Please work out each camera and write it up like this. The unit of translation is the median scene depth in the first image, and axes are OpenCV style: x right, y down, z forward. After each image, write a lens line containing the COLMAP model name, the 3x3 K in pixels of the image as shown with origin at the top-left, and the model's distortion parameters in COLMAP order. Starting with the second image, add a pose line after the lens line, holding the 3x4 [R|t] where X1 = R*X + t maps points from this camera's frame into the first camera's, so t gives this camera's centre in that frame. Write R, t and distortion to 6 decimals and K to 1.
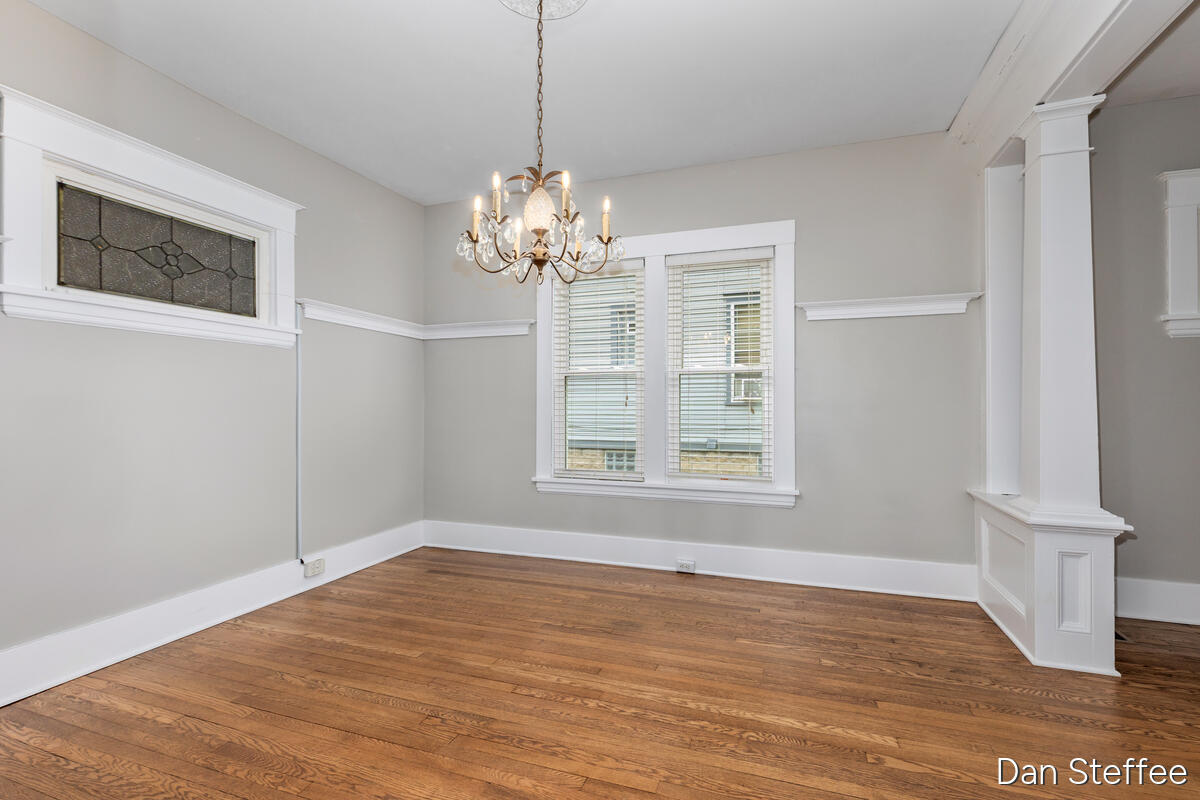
lens RADIAL K [[541.9, 0, 613.1], [0, 541.9, 399.6], [0, 0, 1]] dist [0.008146, -0.001480]
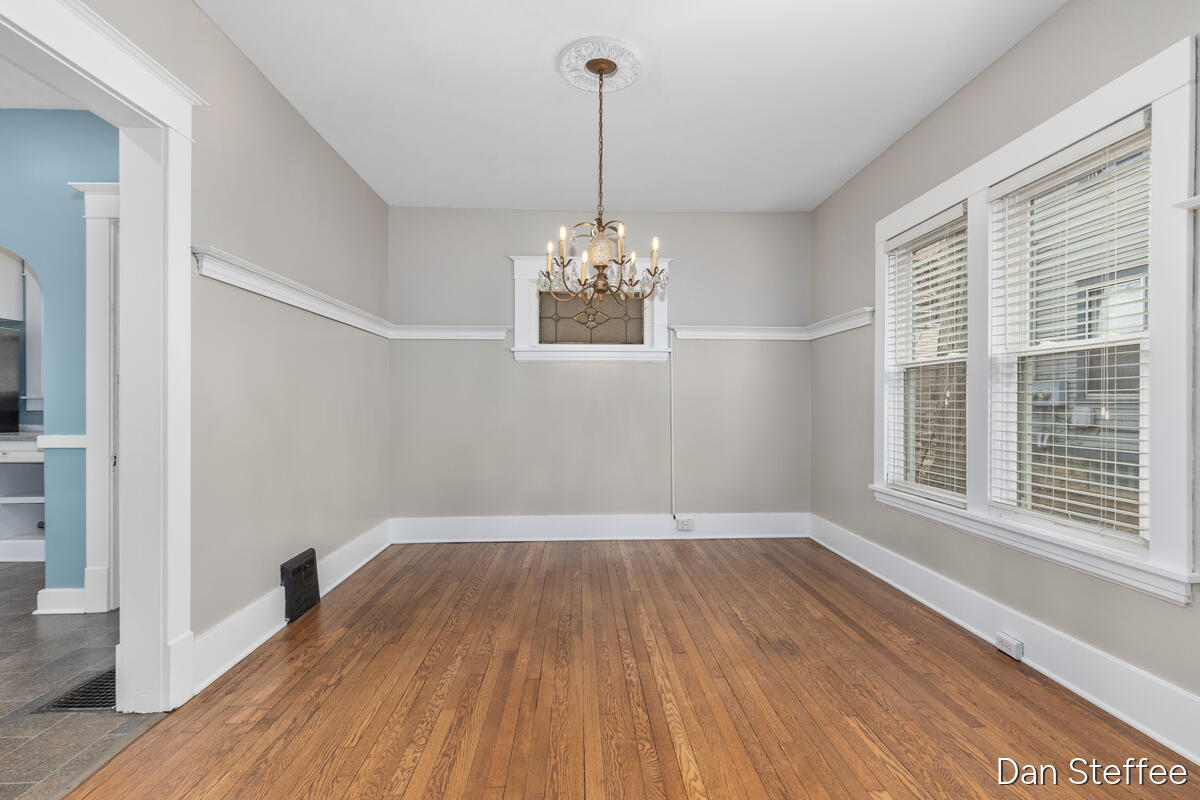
lens RADIAL K [[541.9, 0, 602.1], [0, 541.9, 402.9], [0, 0, 1]] dist [0.008146, -0.001480]
pose [[0.375067, 0.001273, -0.926997, 0.764781], [0.010449, 0.999930, 0.005601, -0.000110], [0.926939, -0.011787, 0.375027, 0.388780]]
